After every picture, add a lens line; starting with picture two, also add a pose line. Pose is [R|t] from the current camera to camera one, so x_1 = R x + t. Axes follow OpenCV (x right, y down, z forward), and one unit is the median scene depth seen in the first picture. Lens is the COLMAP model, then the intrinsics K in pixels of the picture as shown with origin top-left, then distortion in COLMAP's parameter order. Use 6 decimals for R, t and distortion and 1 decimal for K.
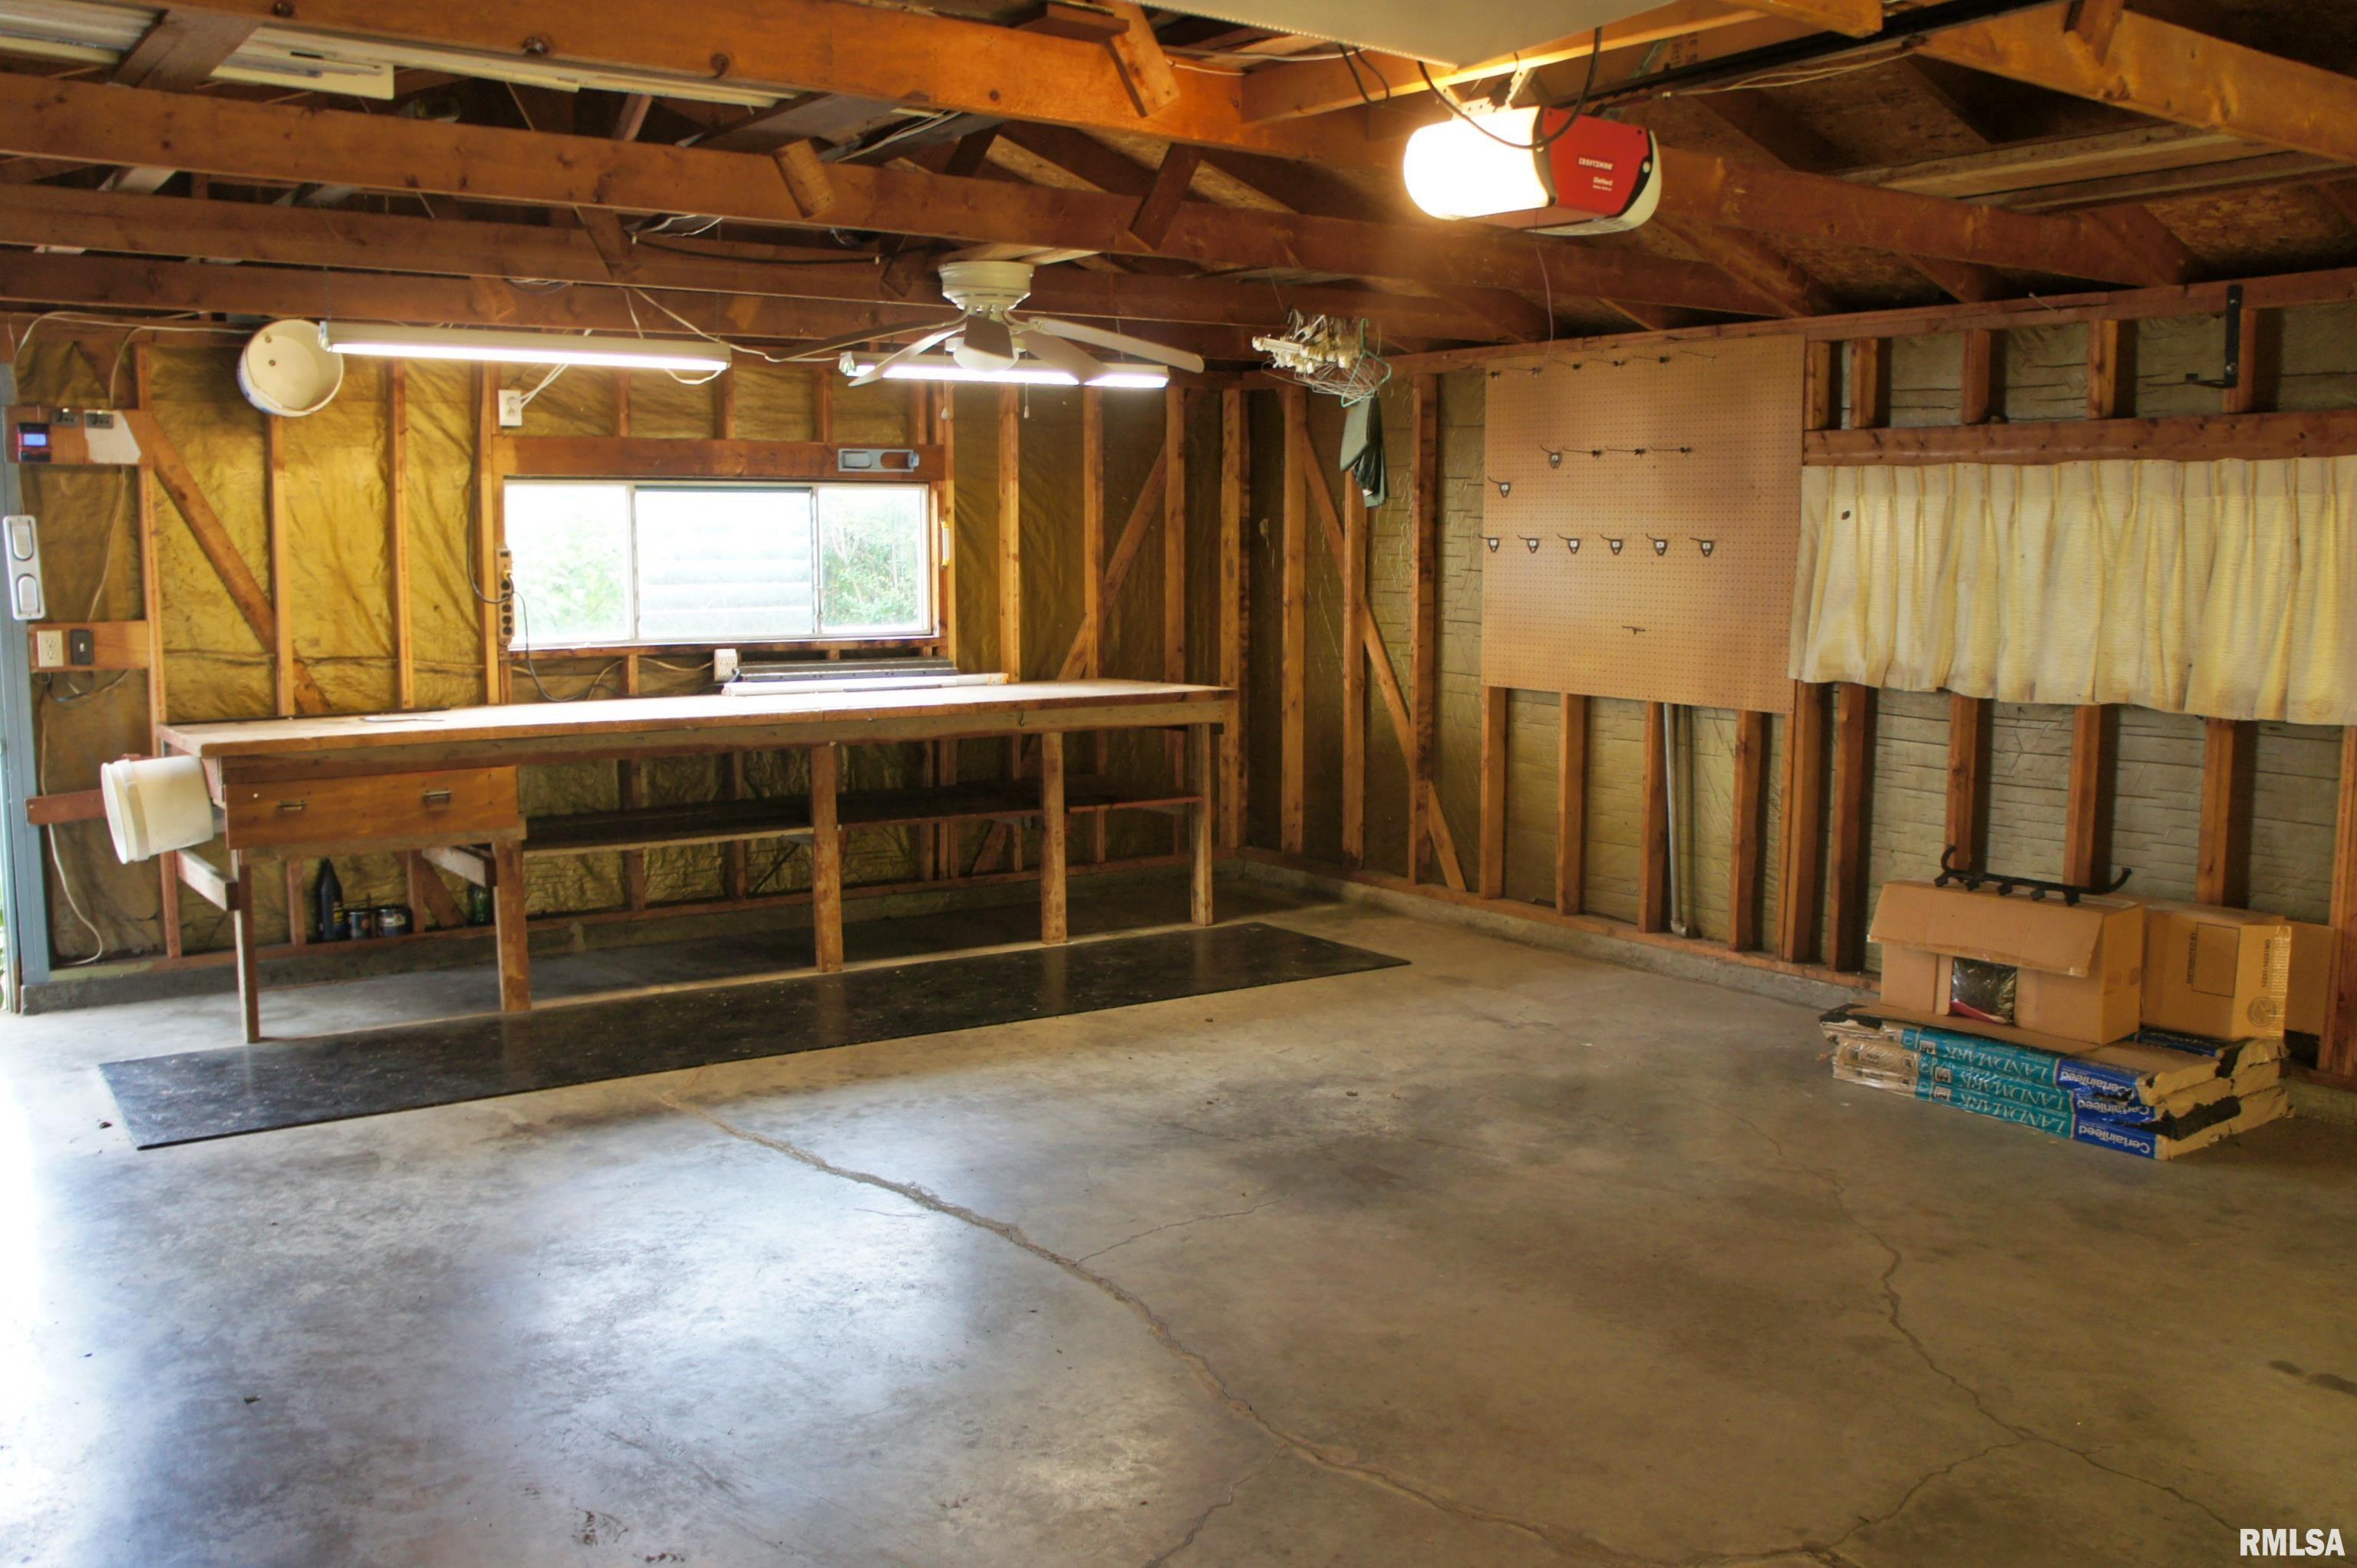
lens RADIAL K [[2023.5, 0, 1183.4], [0, 2023.5, 801.3], [0, 0, 1]] dist [-0.190184, 0.153790]
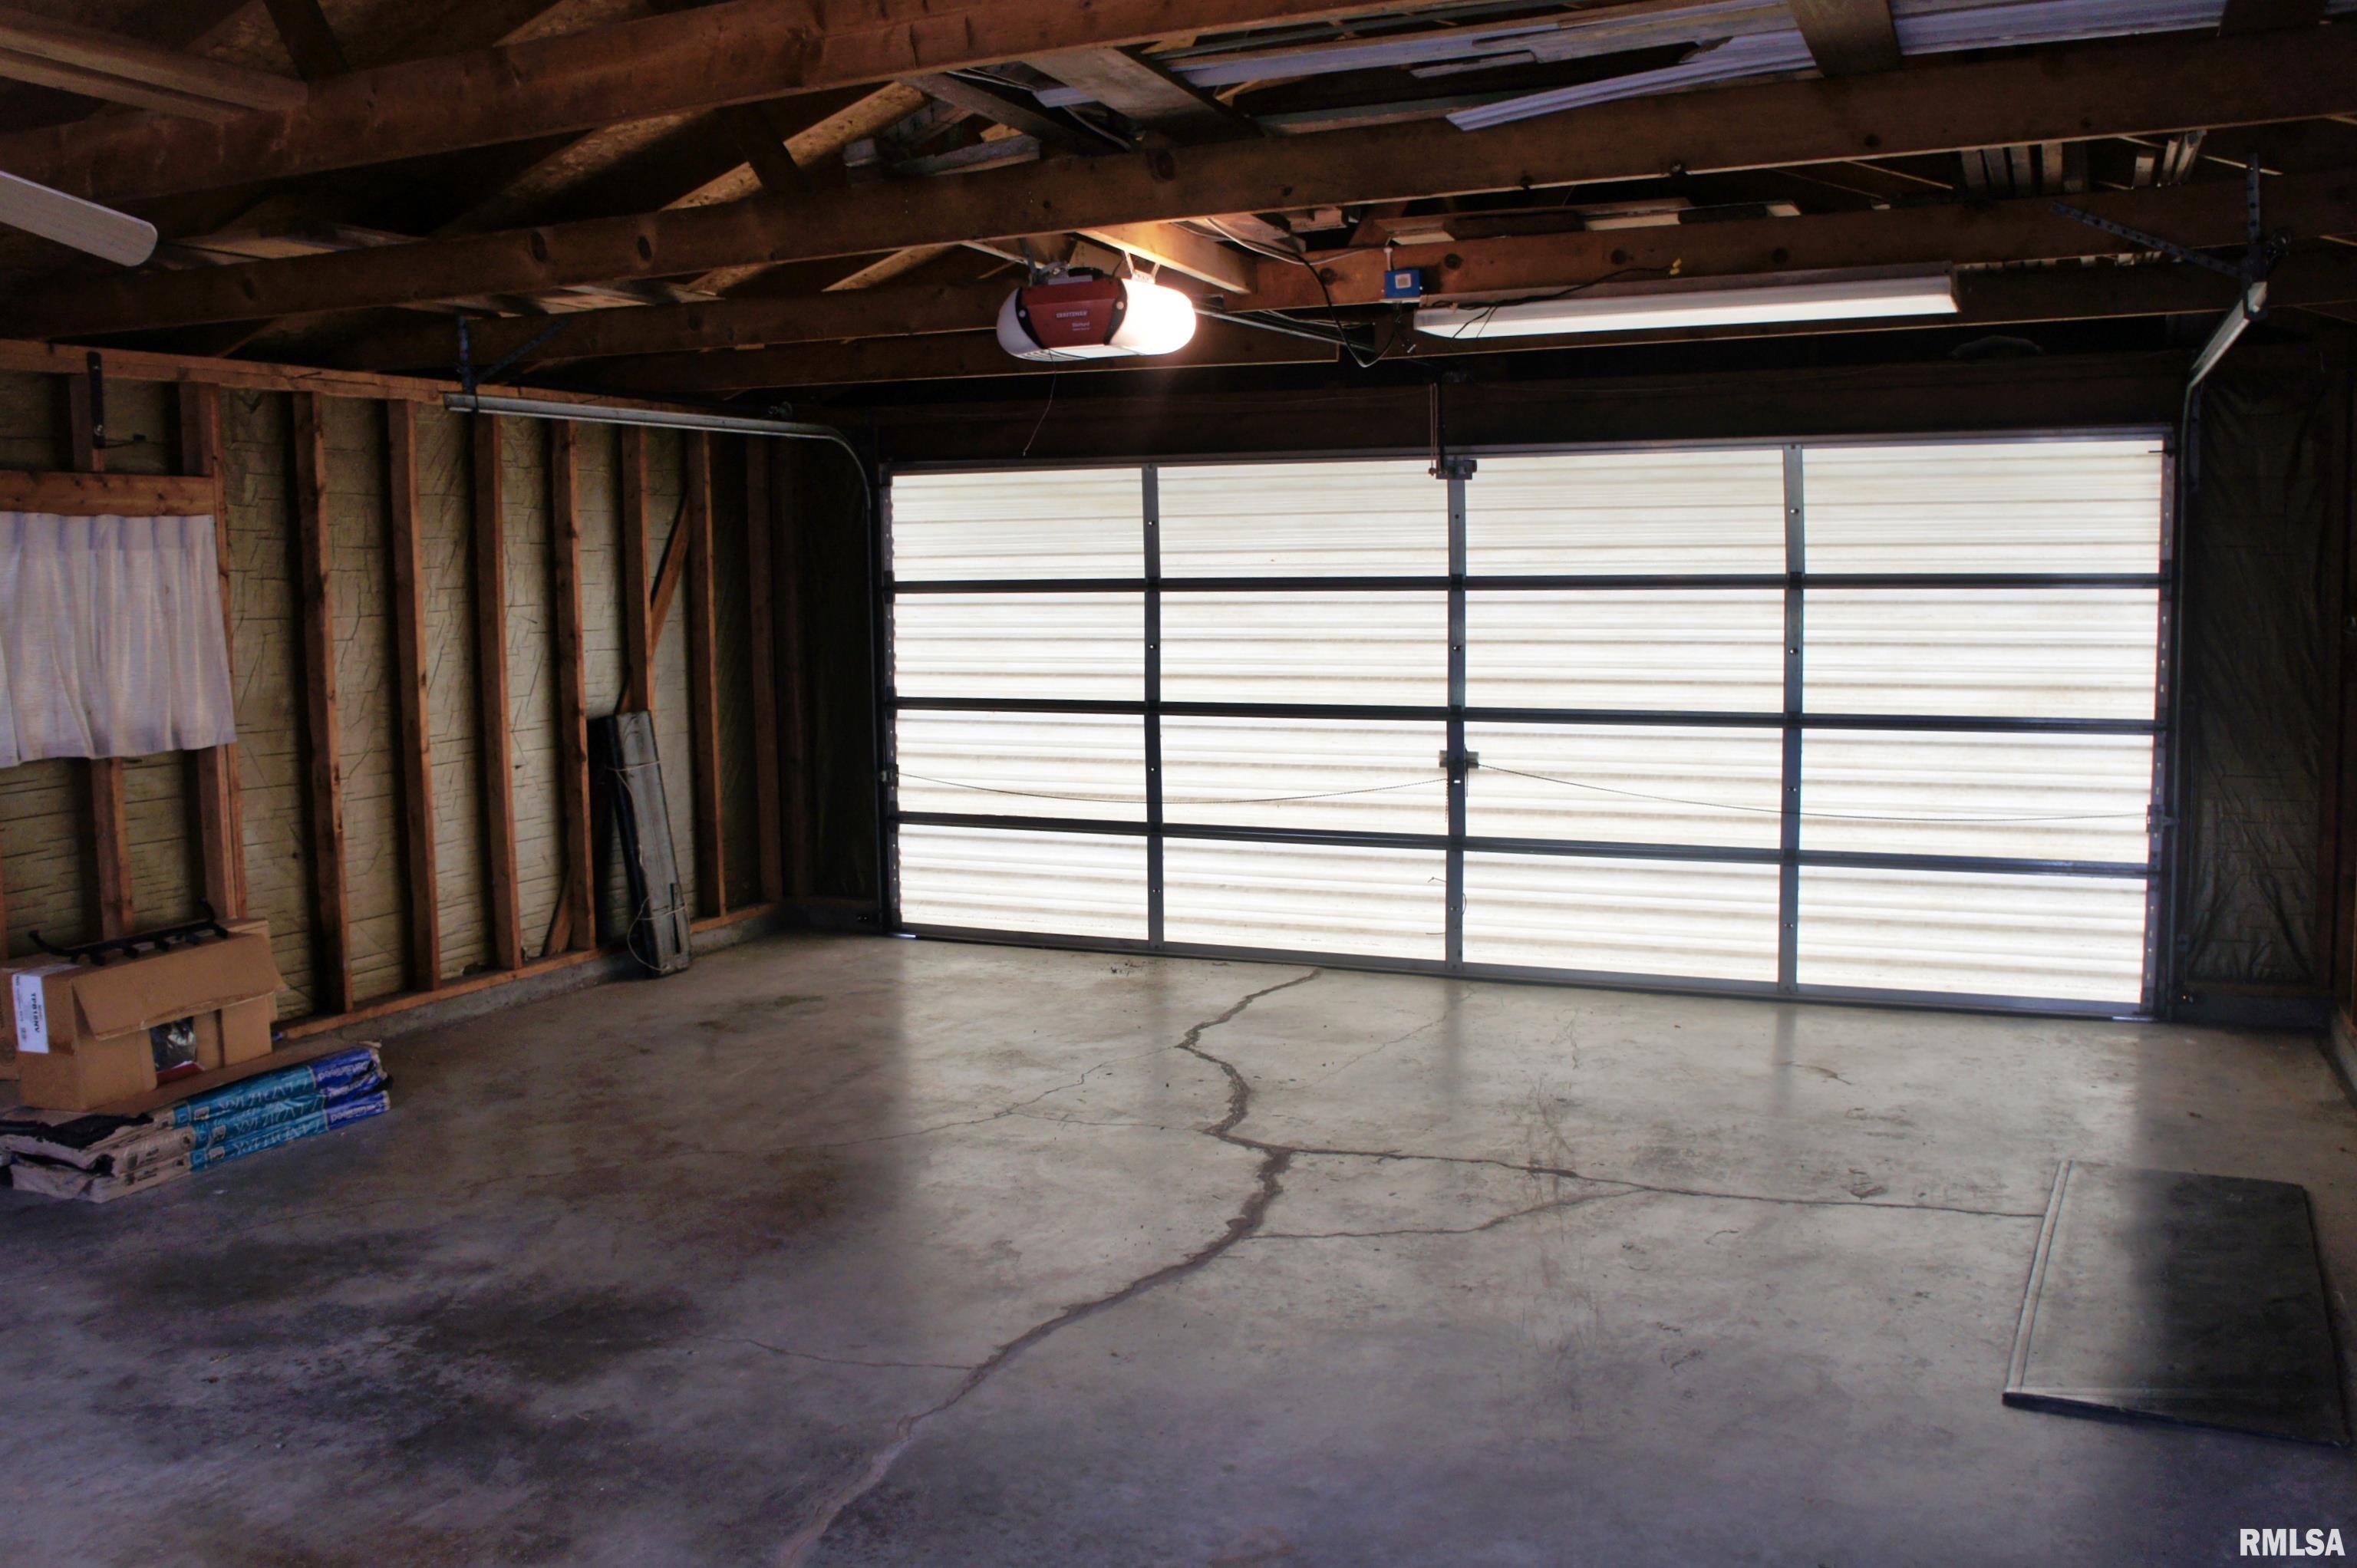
lens RADIAL K [[2023.5, 0, 1138.3], [0, 2023.5, 736.9], [0, 0, 1]] dist [-0.190184, 0.153790]
pose [[-0.503718, -0.053743, 0.862195, -0.563648], [0.129676, 0.982050, 0.136974, -0.108378], [-0.854080, 0.180802, -0.487707, 0.882273]]
